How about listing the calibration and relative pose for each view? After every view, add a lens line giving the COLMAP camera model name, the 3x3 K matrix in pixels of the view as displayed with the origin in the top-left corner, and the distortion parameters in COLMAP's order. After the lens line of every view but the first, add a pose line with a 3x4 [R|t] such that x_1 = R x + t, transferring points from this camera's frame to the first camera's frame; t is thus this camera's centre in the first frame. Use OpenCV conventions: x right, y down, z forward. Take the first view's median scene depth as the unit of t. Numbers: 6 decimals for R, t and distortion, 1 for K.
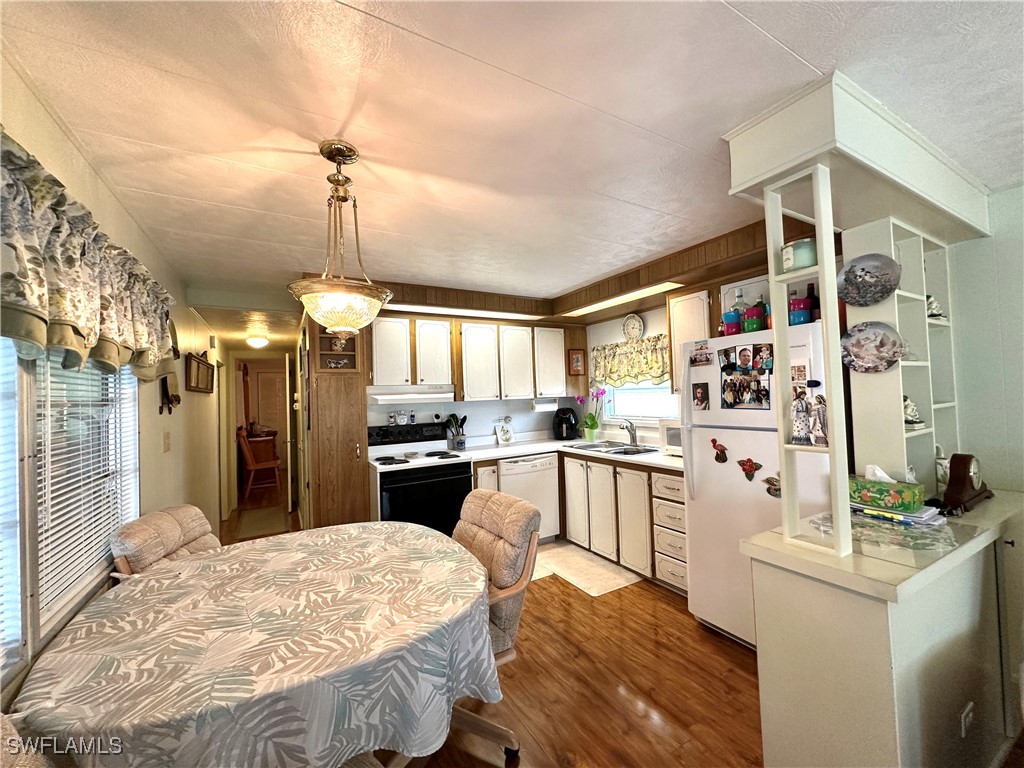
lens RADIAL K [[409.3, 0, 510.8], [0, 409.3, 385.3], [0, 0, 1]] dist [-0.003408, 0.000581]
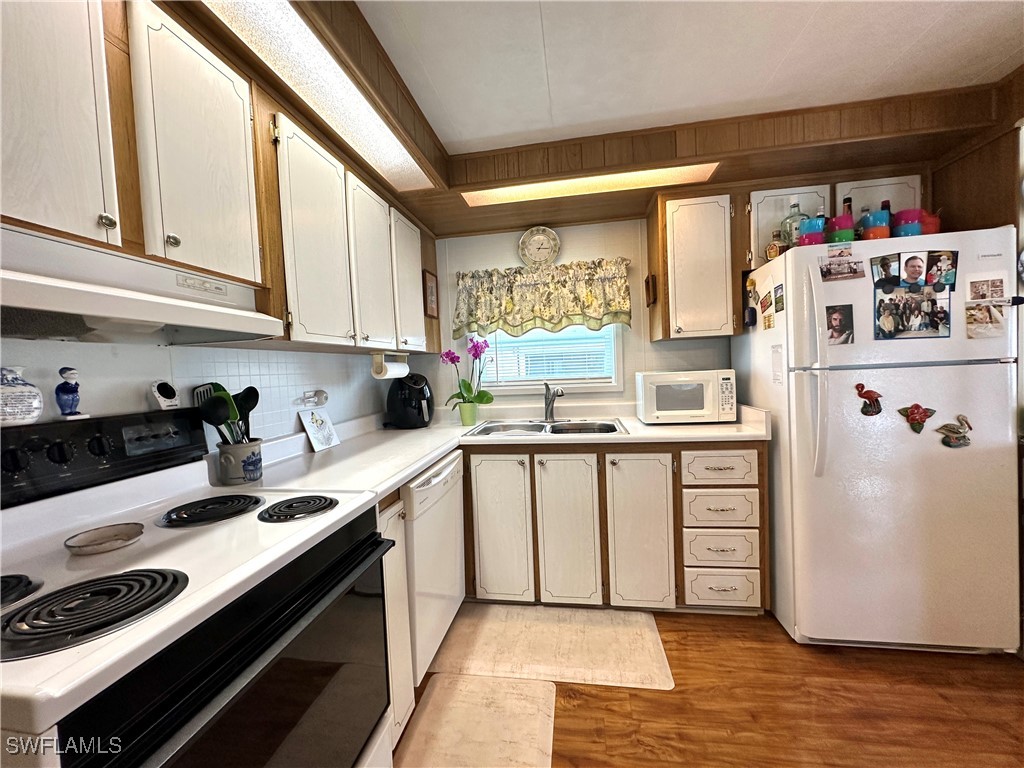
lens RADIAL K [[409.3, 0, 510.8], [0, 409.3, 385.3], [0, 0, 1]] dist [-0.003408, 0.000581]
pose [[0.629360, -0.025251, 0.776703, -0.446120], [0.005166, 0.999586, 0.028311, 0.112921], [-0.777096, -0.013805, 0.629230, 1.048009]]
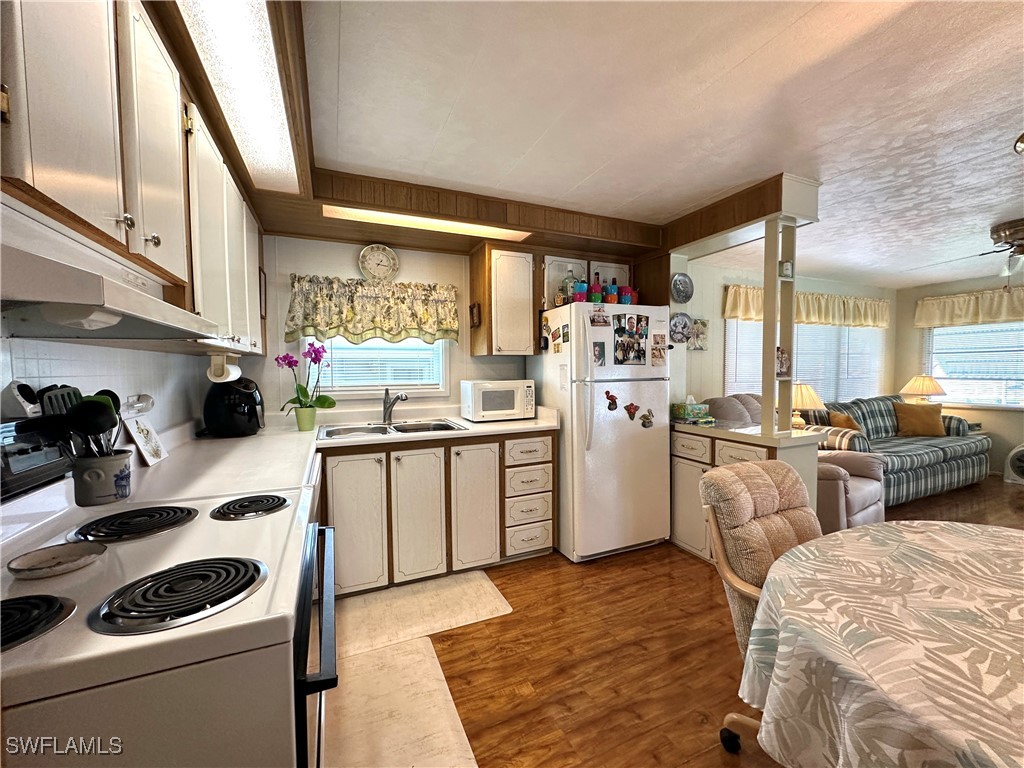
lens RADIAL K [[409.3, 0, 510.8], [0, 409.3, 385.3], [0, 0, 1]] dist [-0.003408, 0.000581]
pose [[0.105472, -0.008942, 0.994382, -0.696696], [-0.017406, 0.999790, 0.010837, 0.109607], [-0.994270, -0.018451, 0.105295, 1.176379]]
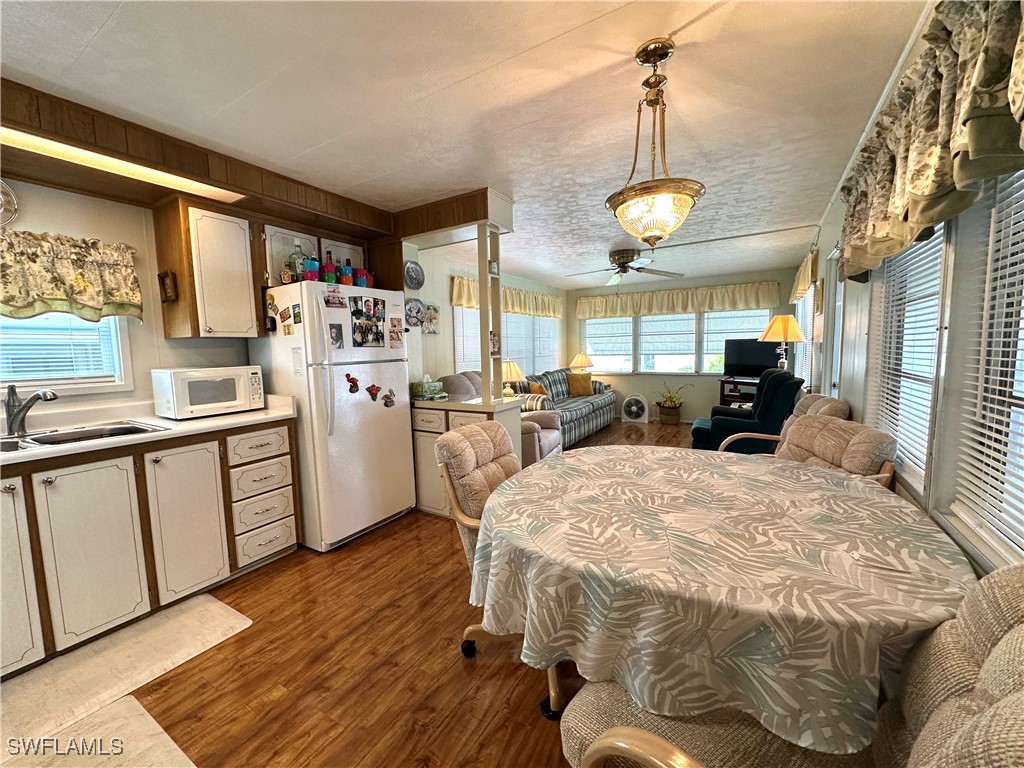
lens RADIAL K [[409.3, 0, 510.8], [0, 409.3, 385.3], [0, 0, 1]] dist [-0.003408, 0.000581]
pose [[-0.483764, -0.034268, 0.874527, -0.745297], [0.020777, 0.998502, 0.050619, 0.117479], [-0.874952, 0.042657, -0.482328, 1.181263]]
